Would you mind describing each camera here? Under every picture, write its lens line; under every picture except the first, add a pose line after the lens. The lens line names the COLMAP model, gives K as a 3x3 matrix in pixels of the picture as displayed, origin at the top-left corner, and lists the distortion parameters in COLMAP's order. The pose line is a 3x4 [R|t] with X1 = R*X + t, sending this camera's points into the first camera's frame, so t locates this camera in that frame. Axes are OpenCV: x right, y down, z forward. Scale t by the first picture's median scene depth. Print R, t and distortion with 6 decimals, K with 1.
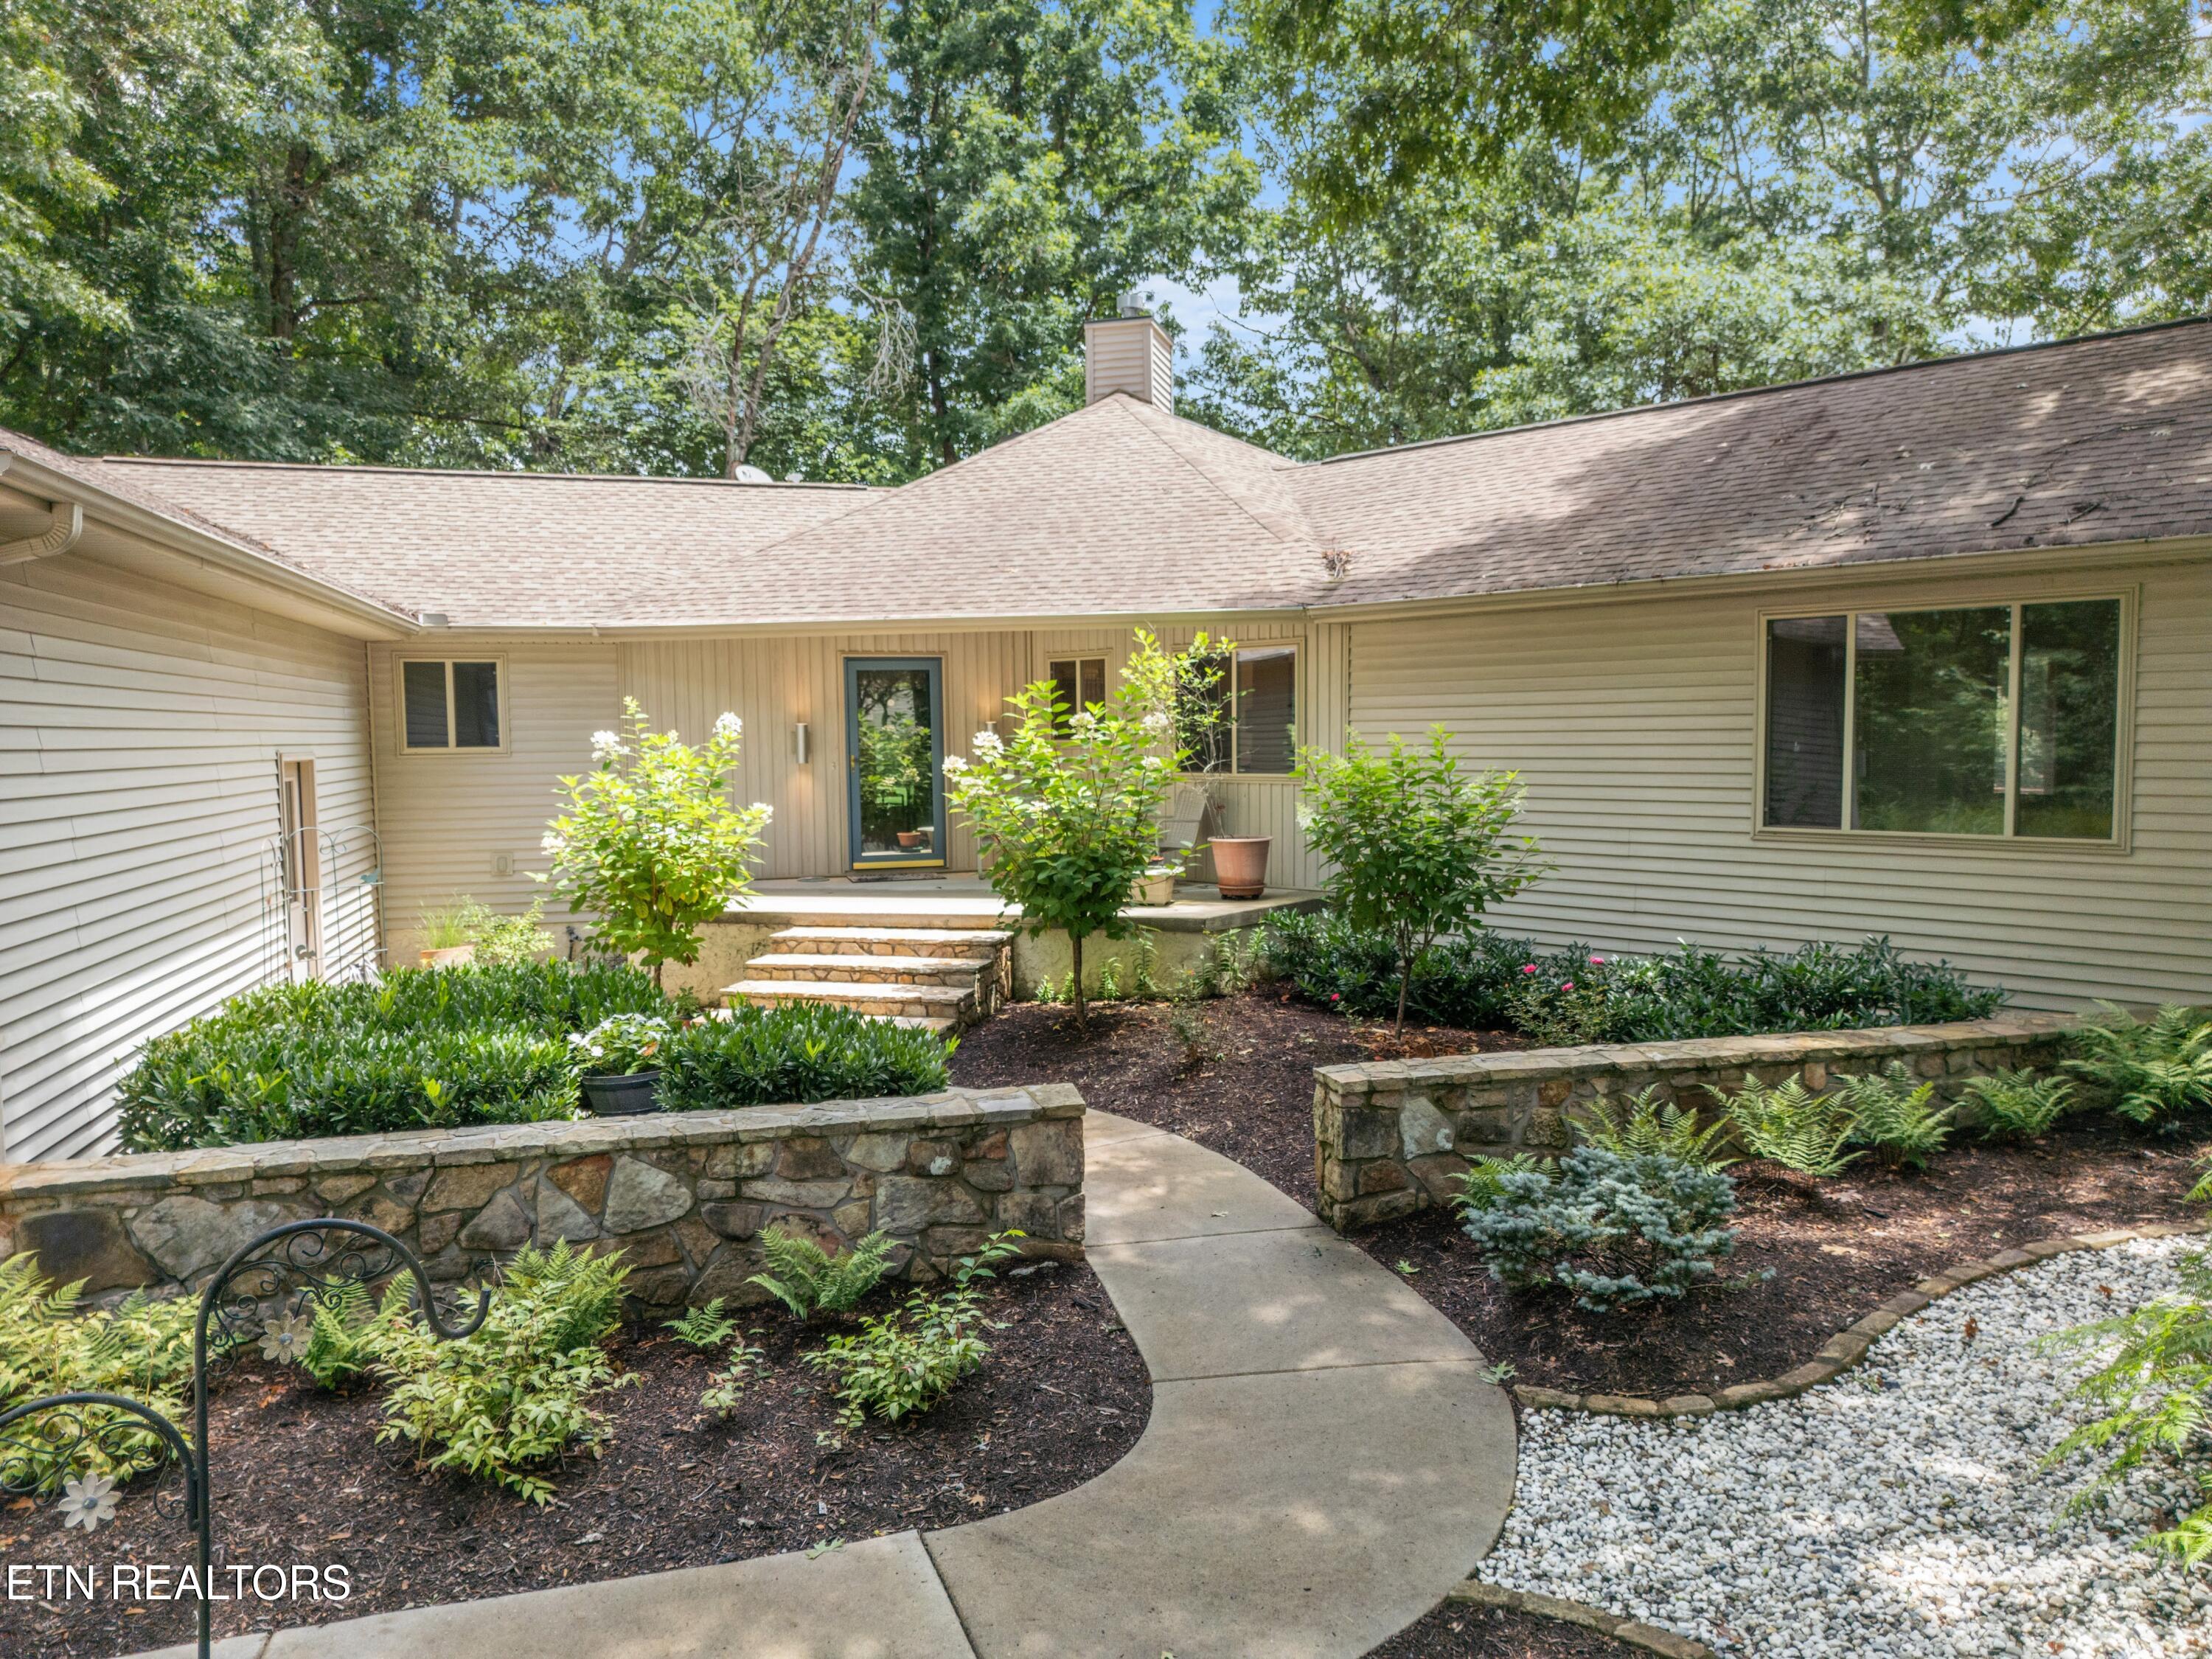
lens RADIAL K [[1605.2, 0, 1104.1], [0, 1605.2, 866.0], [0, 0, 1]] dist [0.125567, -0.107115]
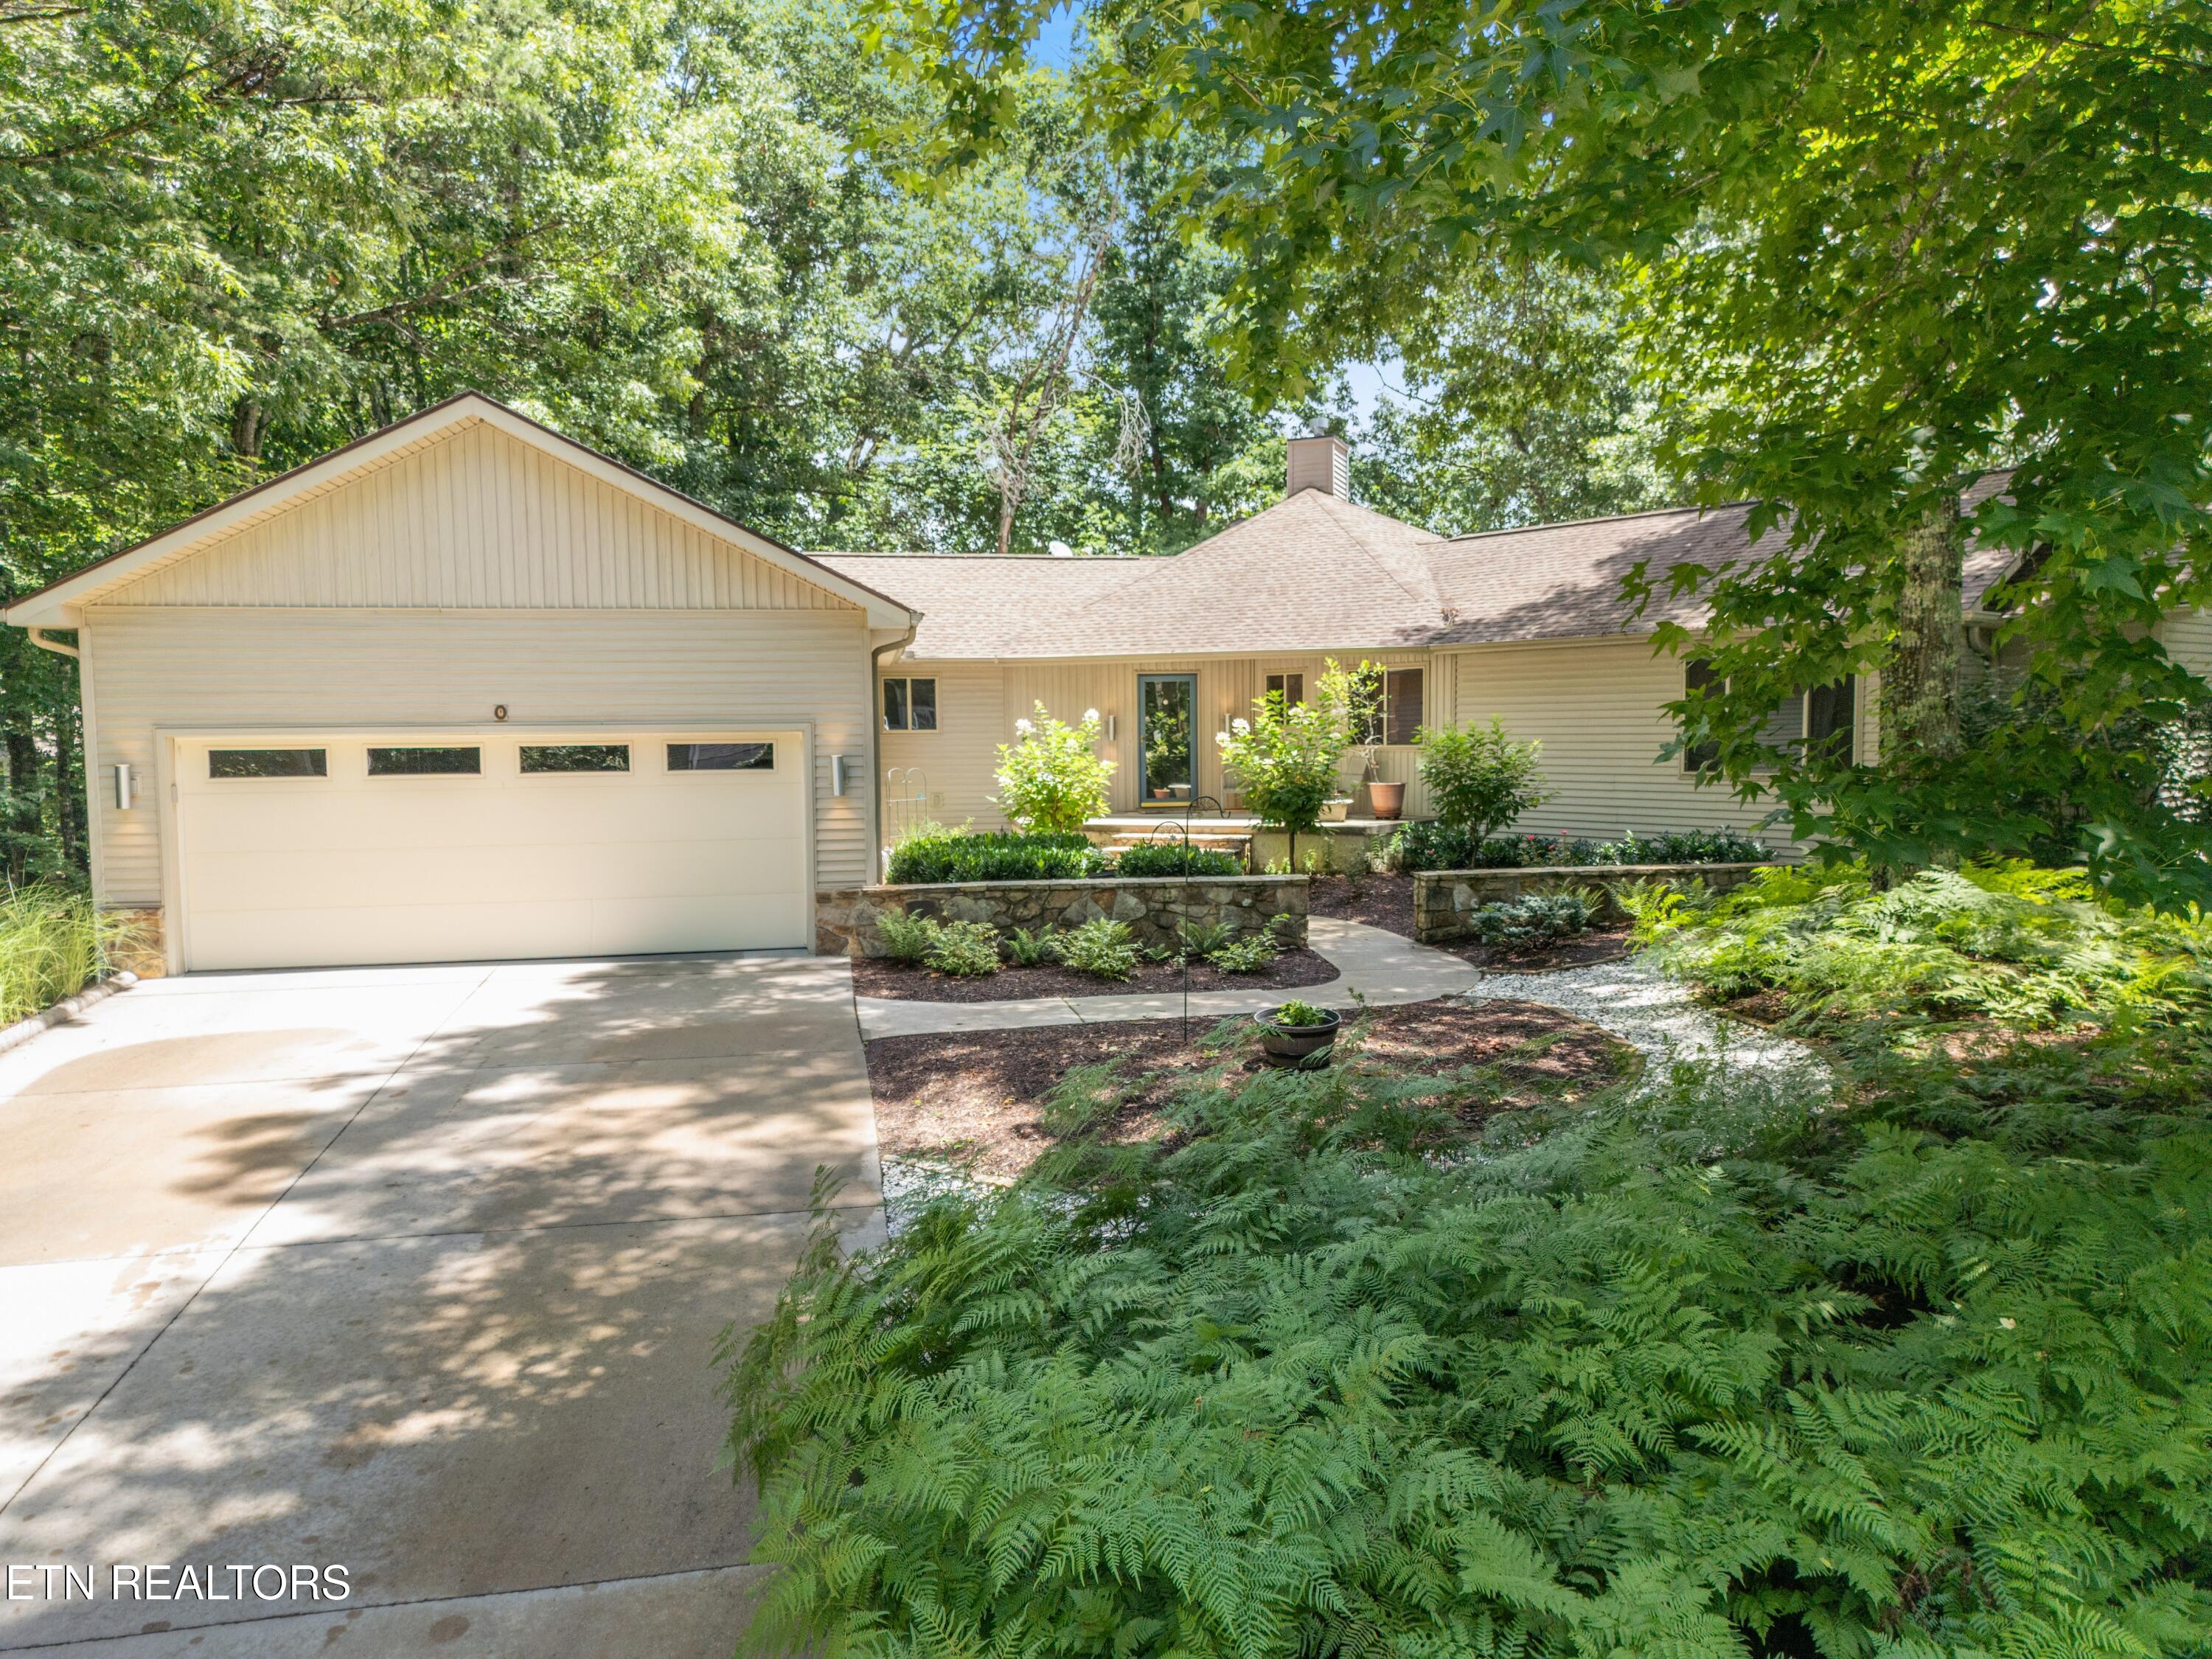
lens RADIAL K [[1605.2, 0, 1104.1], [0, 1605.2, 866.0], [0, 0, 1]] dist [0.125567, -0.107115]
pose [[0.994870, 0.009945, -0.100673, -0.038410], [-0.009711, 0.999949, 0.002814, 0.067431], [0.100696, -0.001822, 0.994916, -0.697291]]
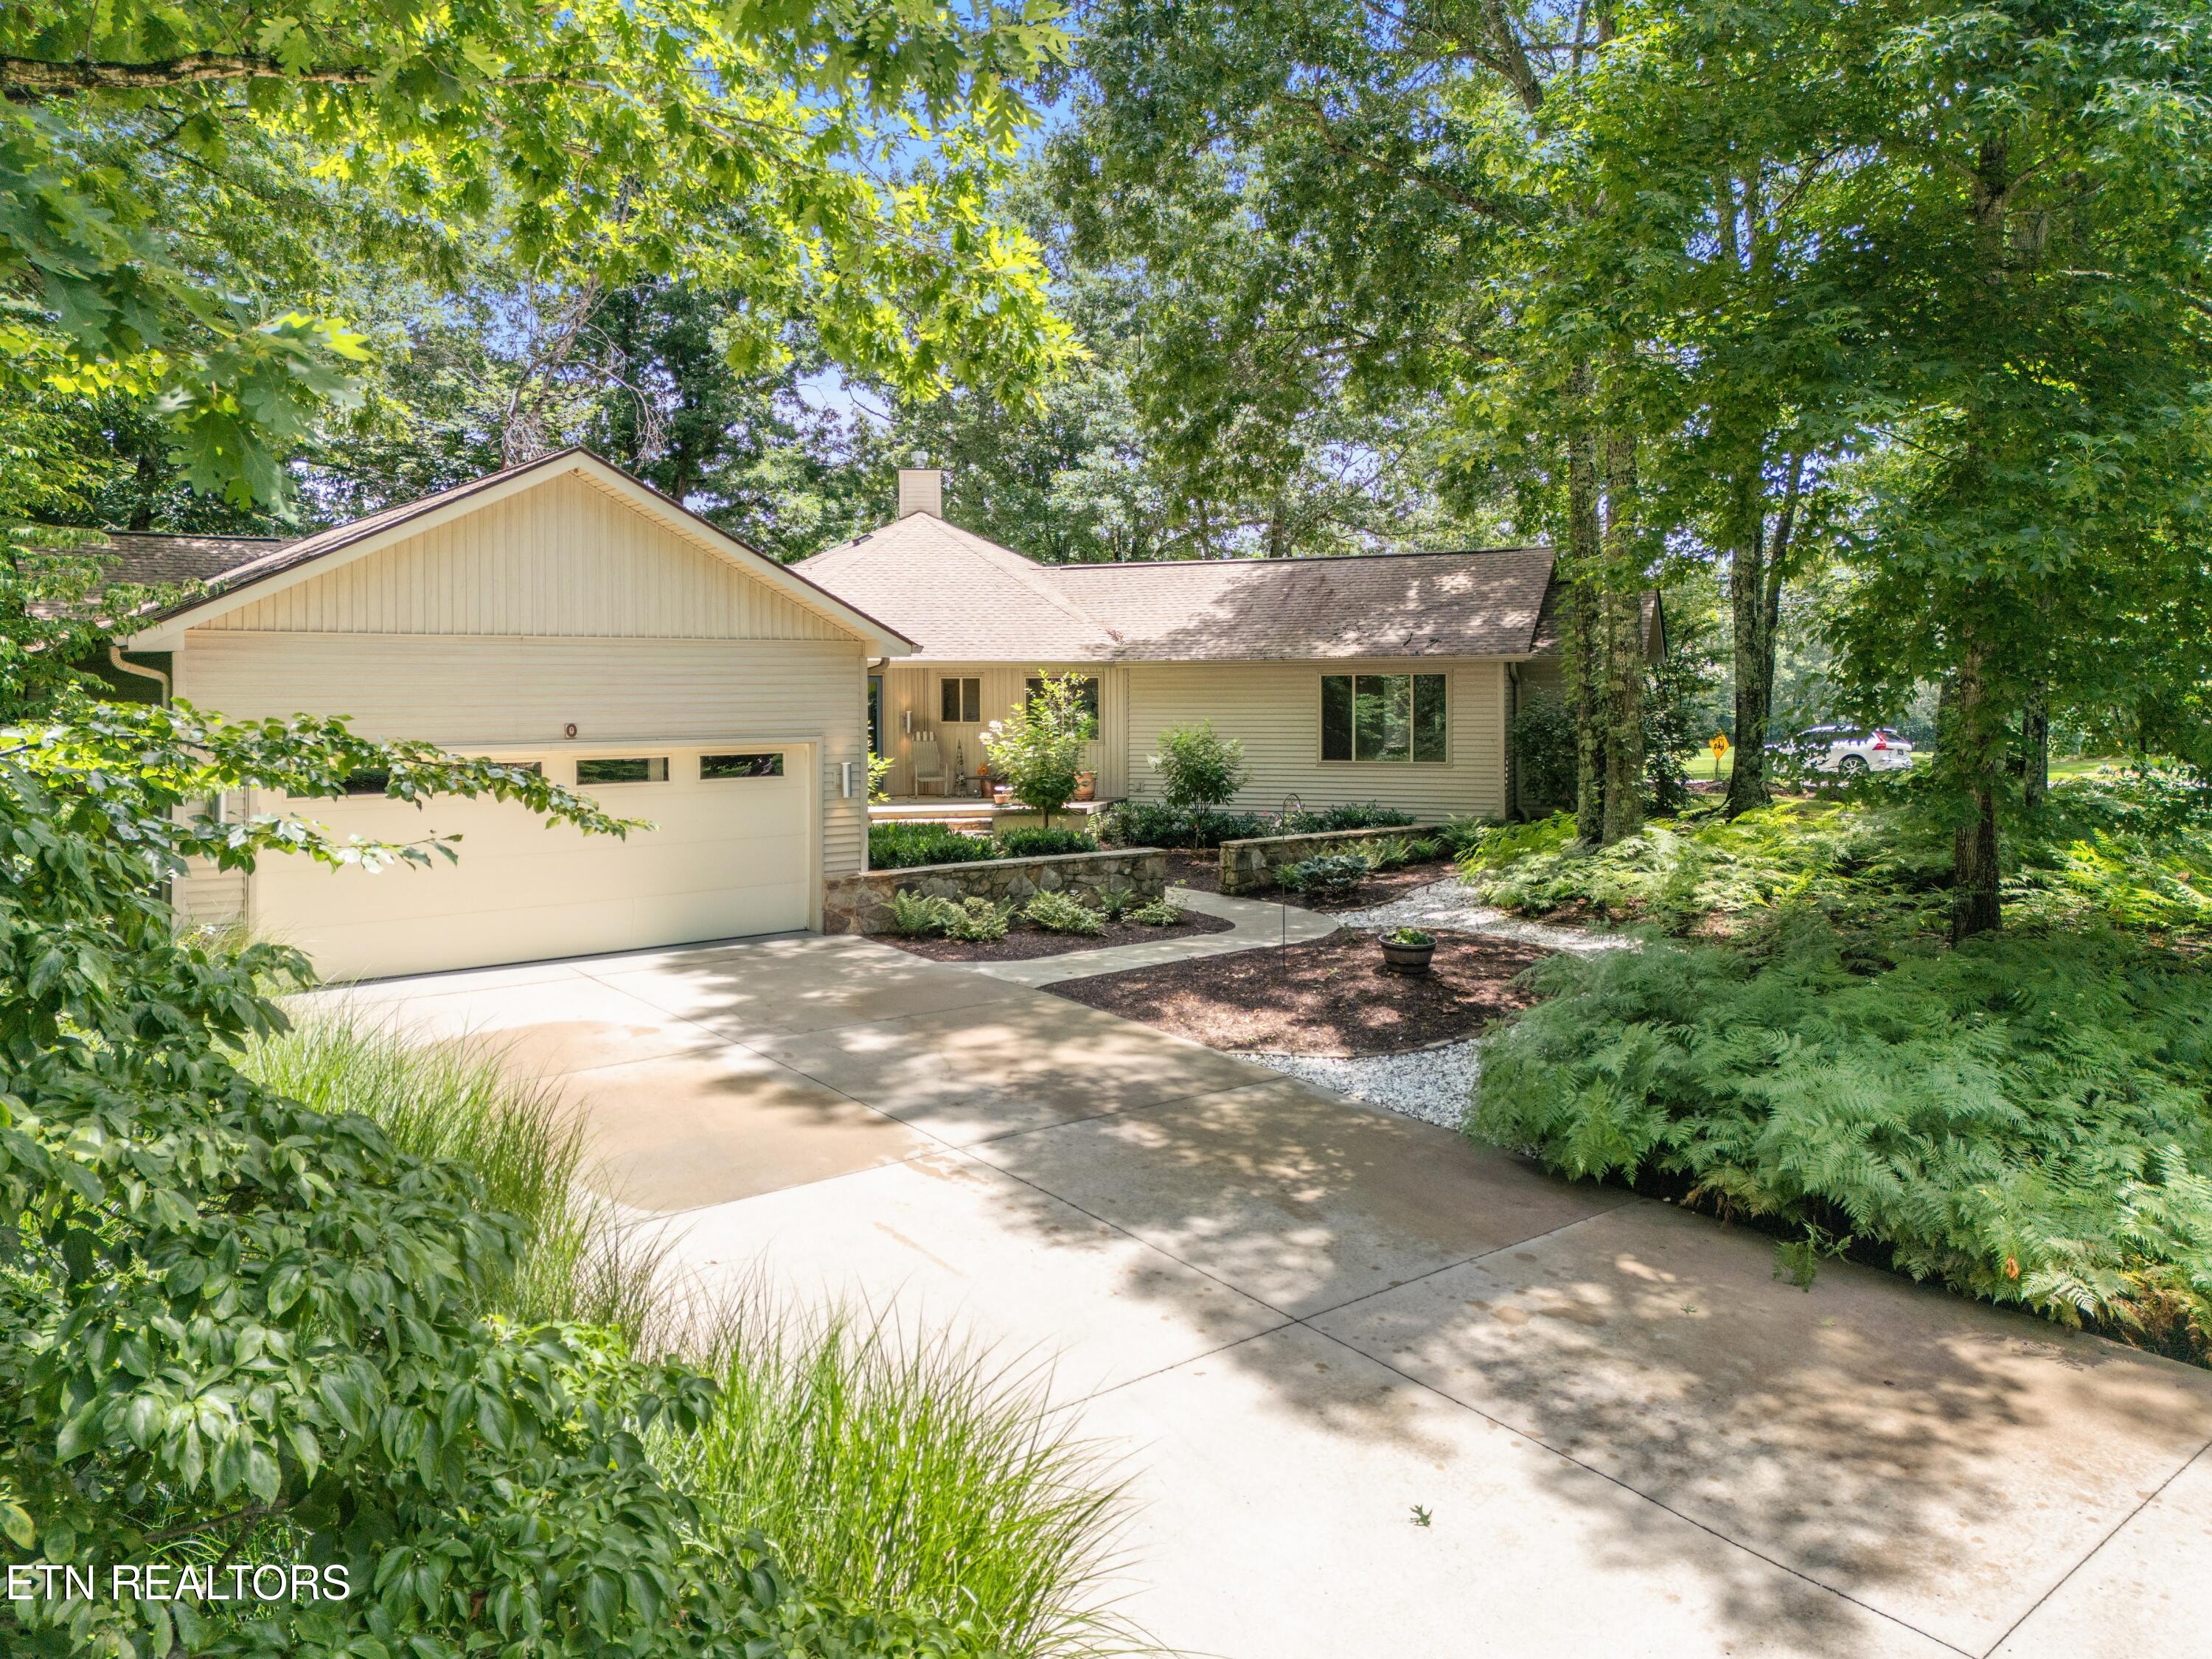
lens RADIAL K [[1605.2, 0, 1104.1], [0, 1605.2, 866.0], [0, 0, 1]] dist [0.125567, -0.107115]
pose [[0.930403, -0.037904, 0.364574, -0.639604], [0.031634, 0.999231, 0.023159, 0.055458], [-0.365172, -0.010015, 0.930886, -0.911618]]
